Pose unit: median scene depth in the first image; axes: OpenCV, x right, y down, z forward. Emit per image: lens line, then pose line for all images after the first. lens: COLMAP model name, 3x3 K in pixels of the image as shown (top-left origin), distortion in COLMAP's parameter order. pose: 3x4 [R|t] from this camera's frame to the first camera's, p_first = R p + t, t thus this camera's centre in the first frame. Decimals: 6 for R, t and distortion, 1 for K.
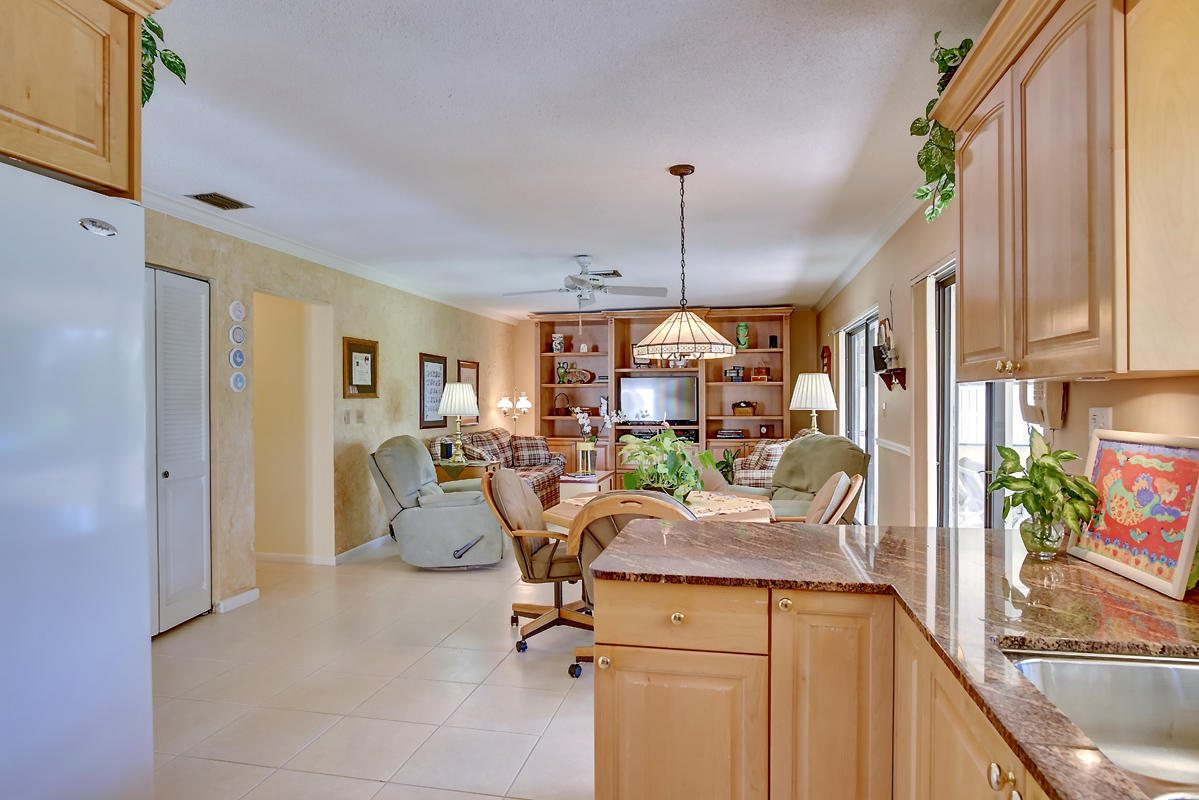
lens RADIAL K [[722.6, 0, 599.5], [0, 722.6, 400.0], [0, 0, 1]] dist [-0.004578, -0.002835]
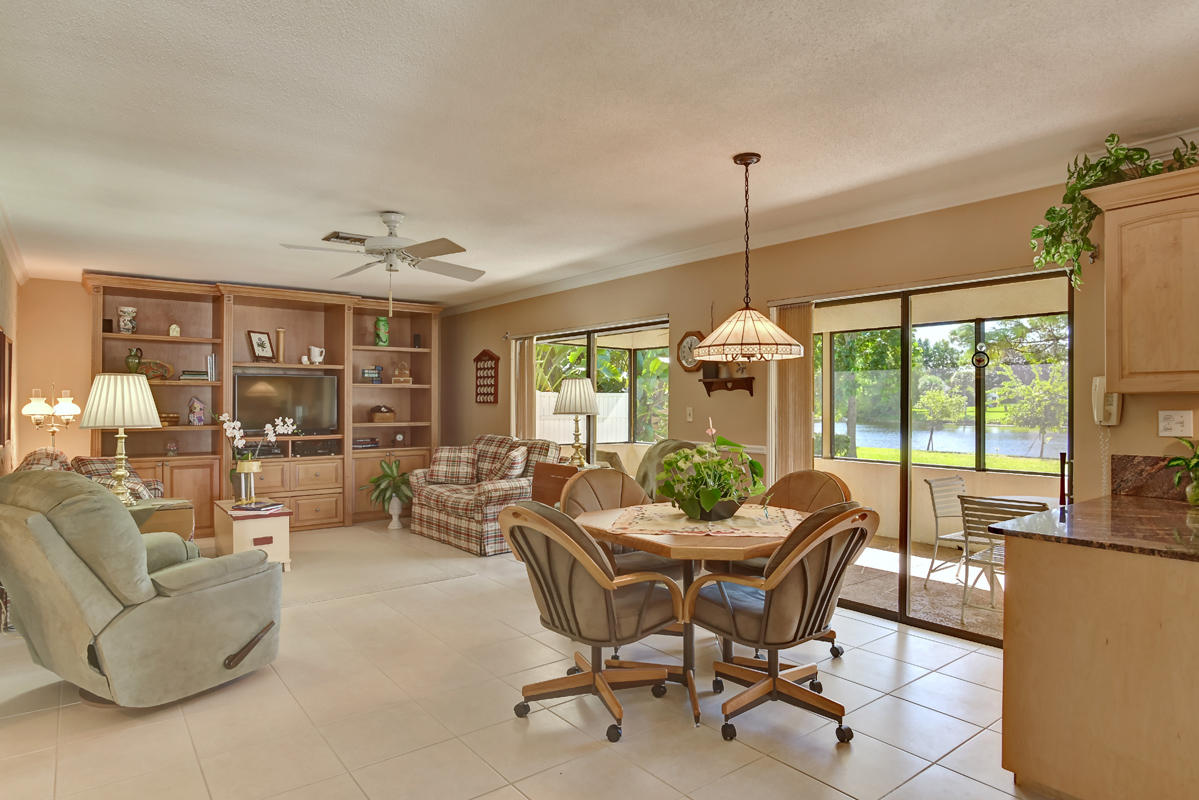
lens RADIAL K [[722.6, 0, 599.5], [0, 722.6, 400.0], [0, 0, 1]] dist [-0.004578, -0.002835]
pose [[0.678430, 0.007341, 0.734629, -0.295145], [-0.003850, 0.999972, -0.006437, -0.000517], [-0.734655, 0.001539, 0.678439, 0.223419]]
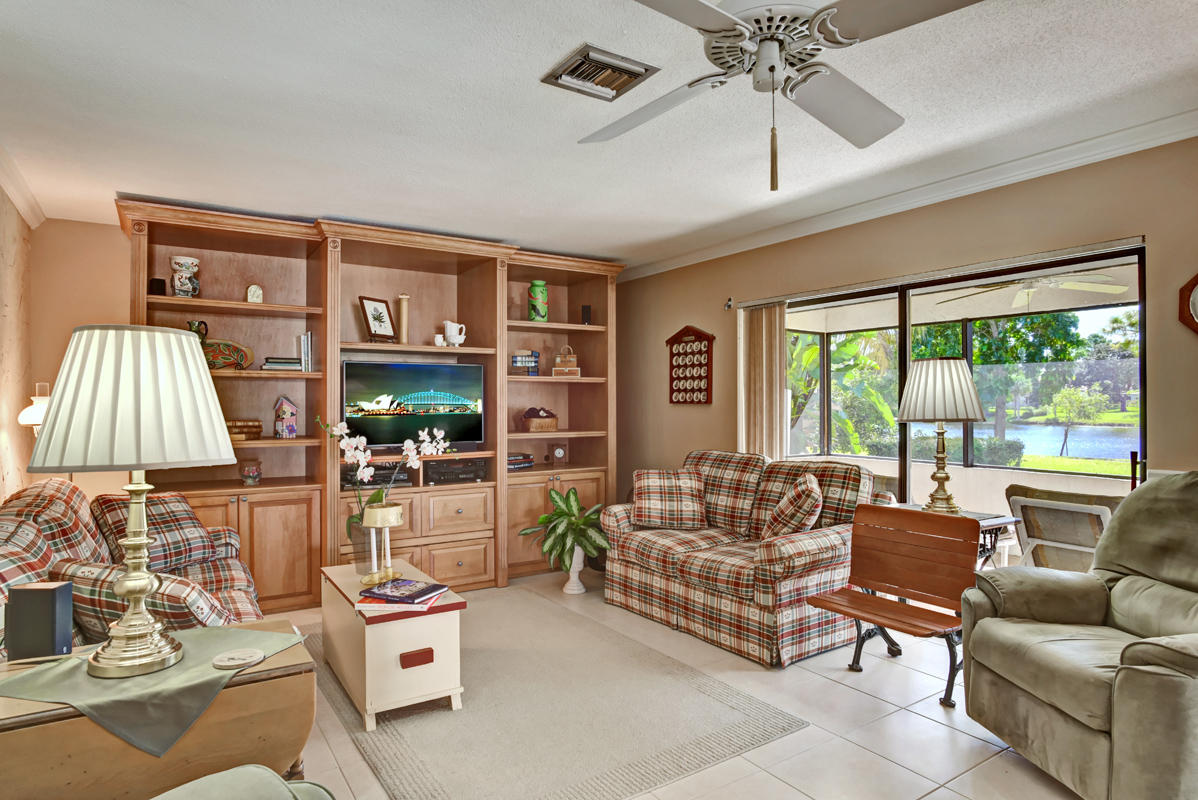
lens RADIAL K [[694.7, 0, 599.0], [0, 694.7, 400.0], [0, 0, 1]] dist [-0.032102, 0.003347]
pose [[0.721939, 0.005640, 0.691934, -0.190922], [0.000400, 0.999963, -0.008569, 0.000202], [-0.691957, 0.006463, 0.721910, 0.585764]]
